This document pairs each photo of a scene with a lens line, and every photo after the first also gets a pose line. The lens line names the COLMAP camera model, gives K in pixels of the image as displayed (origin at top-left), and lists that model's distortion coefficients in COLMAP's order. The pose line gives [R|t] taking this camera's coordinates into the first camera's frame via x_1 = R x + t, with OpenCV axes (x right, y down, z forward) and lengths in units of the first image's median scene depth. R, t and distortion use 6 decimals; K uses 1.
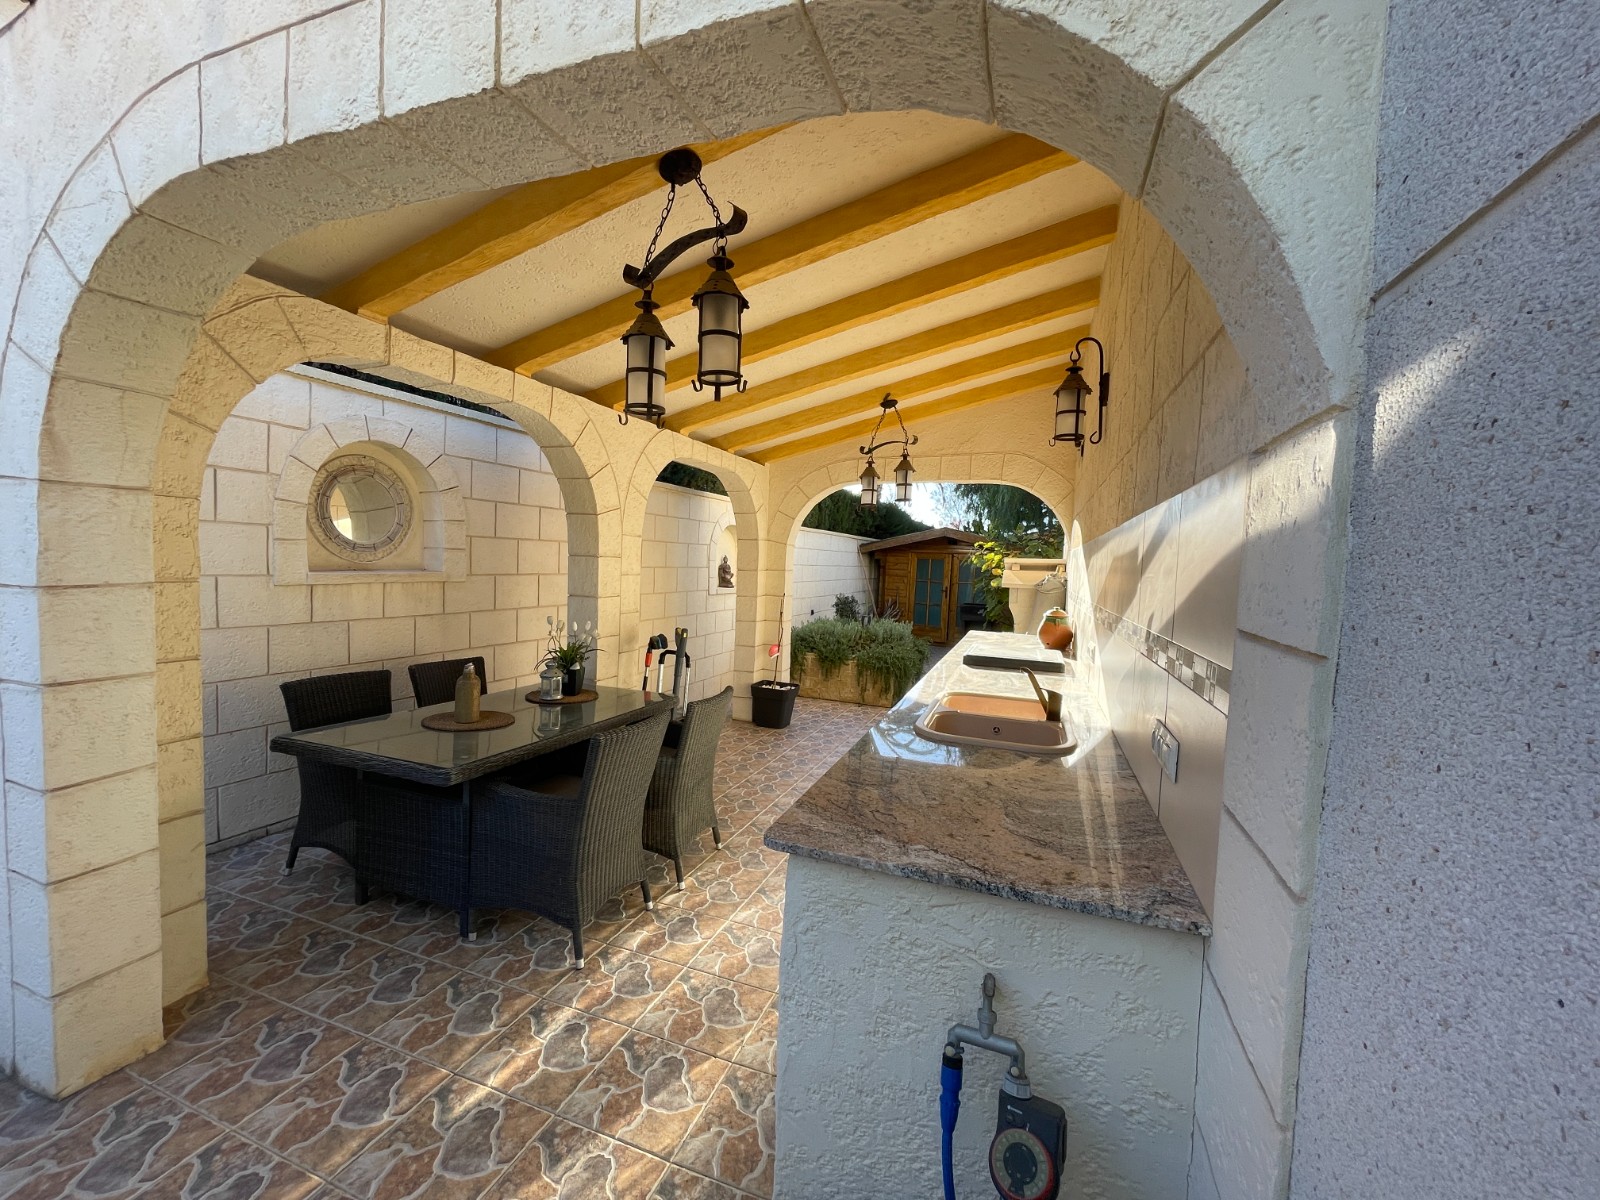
lens RADIAL K [[640.8, 0, 797.5], [0, 640.8, 596.3], [0, 0, 1]] dist [-0.008069, 0.001760]
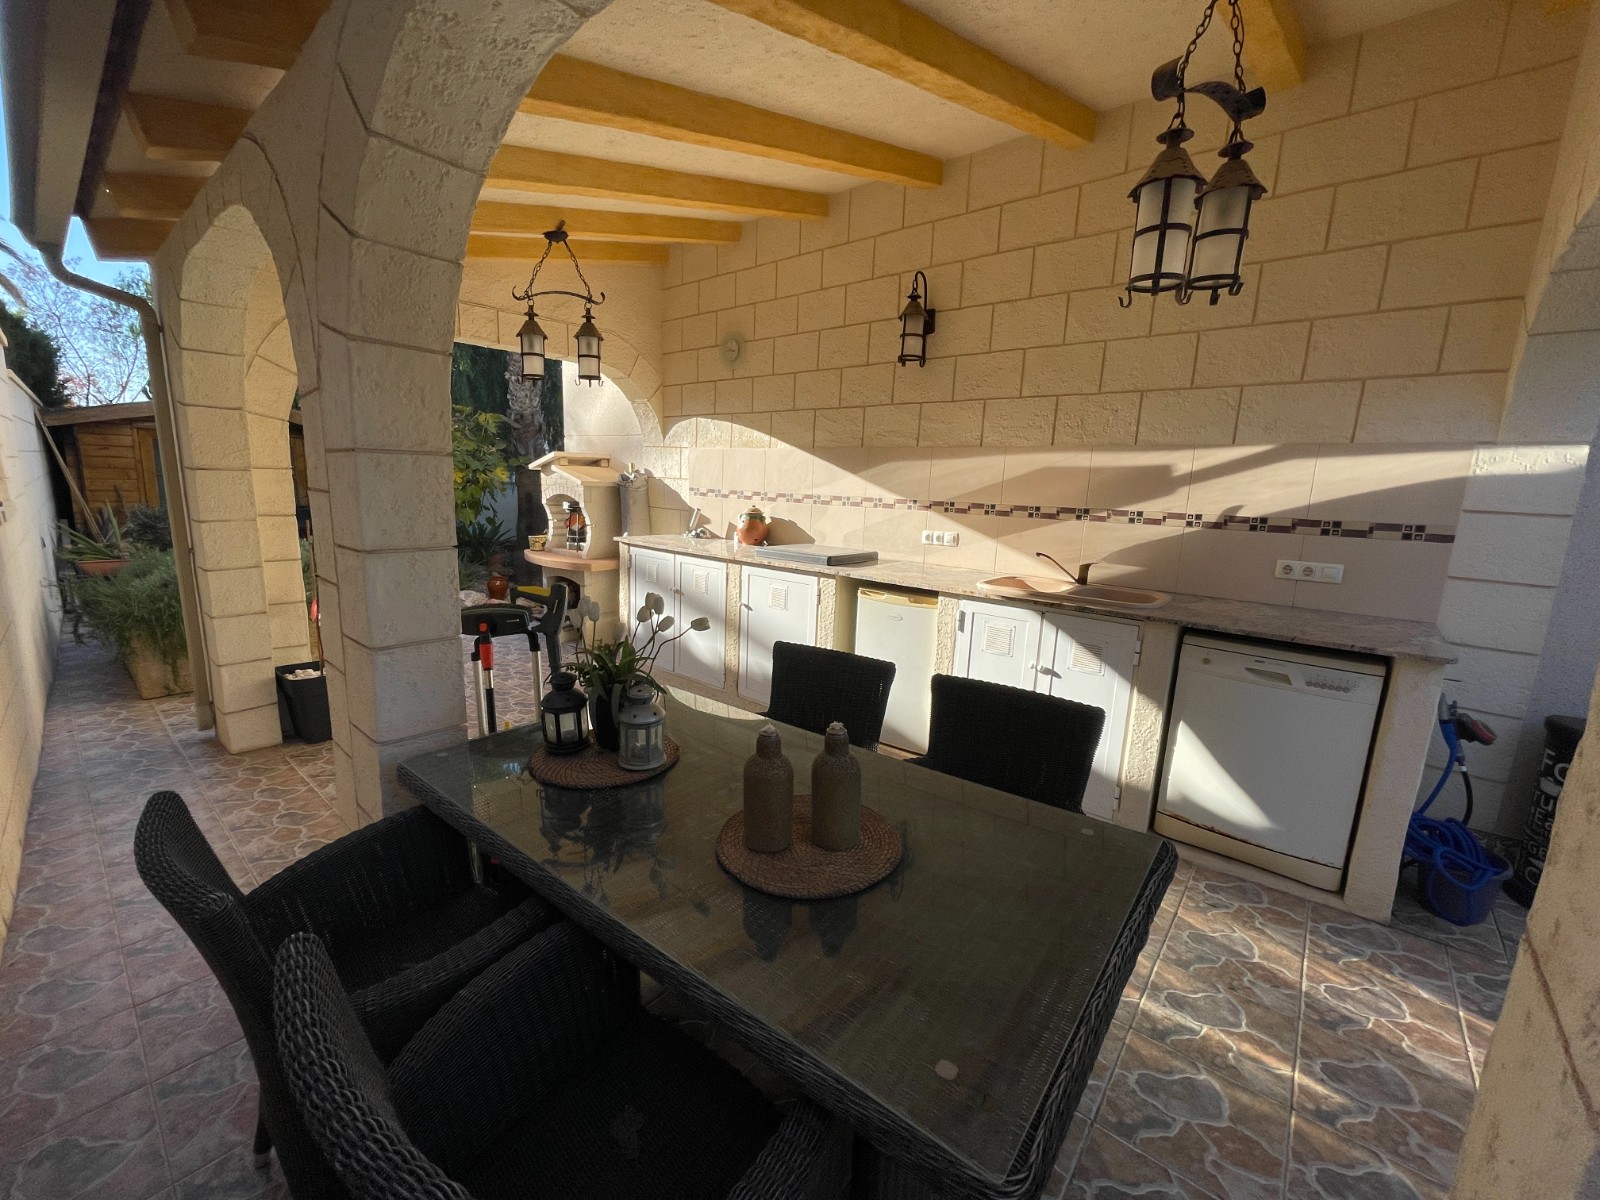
lens RADIAL K [[640.8, 0, 791.8], [0, 640.8, 597.3], [0, 0, 1]] dist [-0.008069, 0.001760]
pose [[0.353070, -0.204333, 0.913011, -1.456389], [0.029205, 0.977791, 0.207537, -0.126889], [-0.935141, -0.046610, 0.351196, 1.397576]]
